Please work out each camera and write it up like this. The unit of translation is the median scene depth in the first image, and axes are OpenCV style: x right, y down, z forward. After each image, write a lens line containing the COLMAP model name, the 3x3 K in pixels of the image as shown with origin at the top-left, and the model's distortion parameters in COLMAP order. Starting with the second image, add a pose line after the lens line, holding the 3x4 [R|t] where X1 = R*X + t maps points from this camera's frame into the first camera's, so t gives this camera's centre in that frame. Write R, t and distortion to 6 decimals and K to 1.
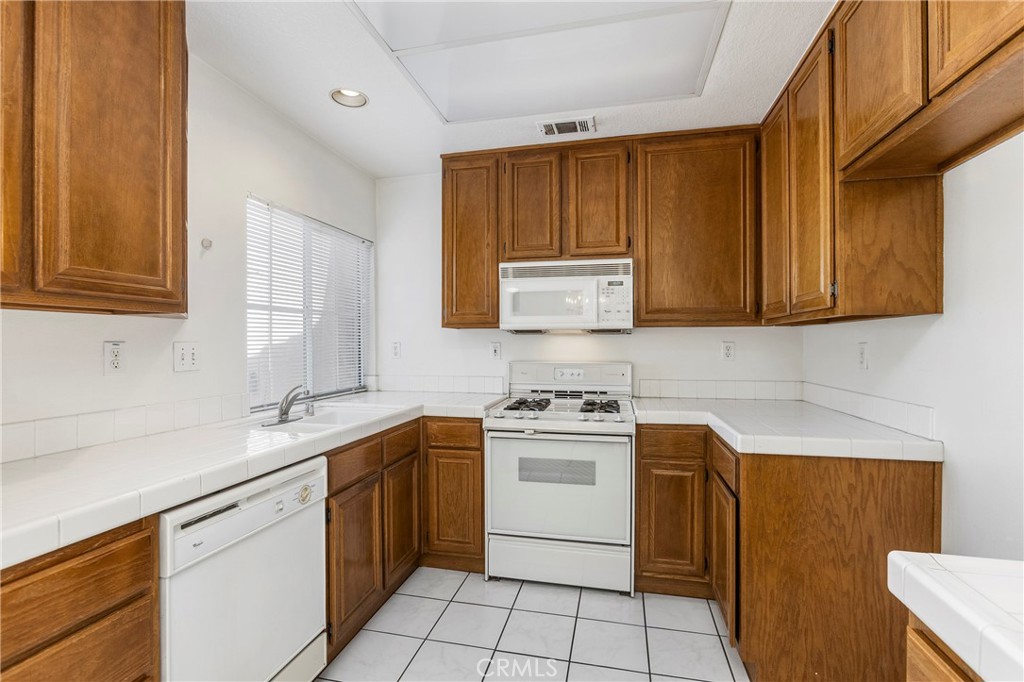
lens RADIAL K [[471.0, 0, 512.0], [0, 471.0, 341.0], [0, 0, 1]] dist [-0.014188, 0.000009]
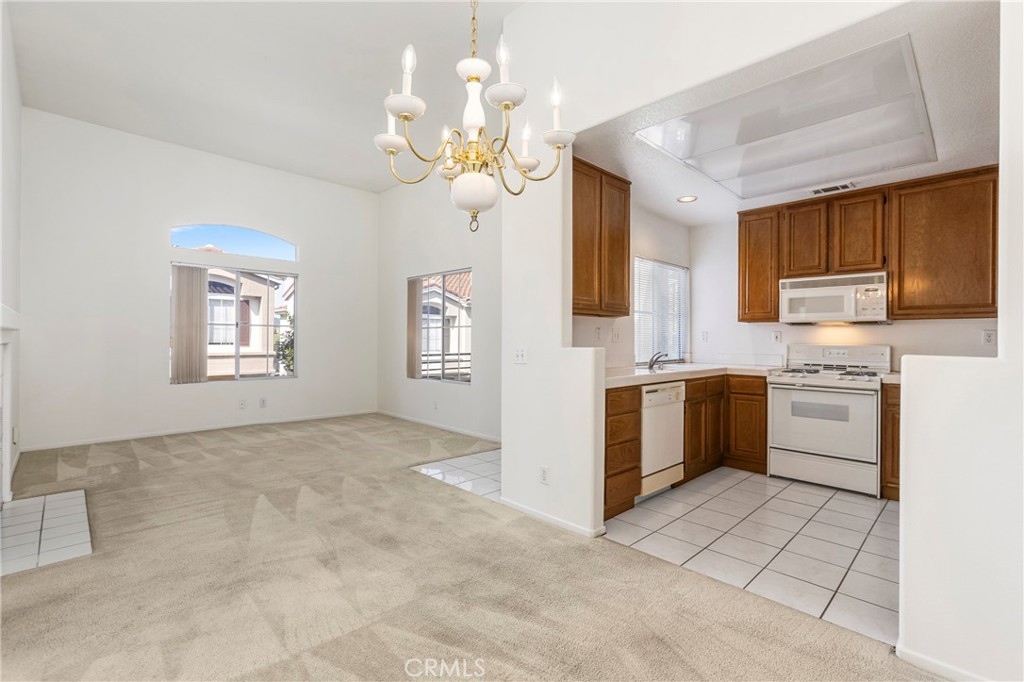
lens RADIAL K [[463.2, 0, 512.0], [0, 463.2, 341.0], [0, 0, 1]] dist [-0.003252, 0.000242]
pose [[0.846340, 0.007755, -0.532587, 0.042165], [-0.004899, 0.999965, 0.006775, 0.031530], [0.532620, -0.003125, 0.846348, -0.792489]]
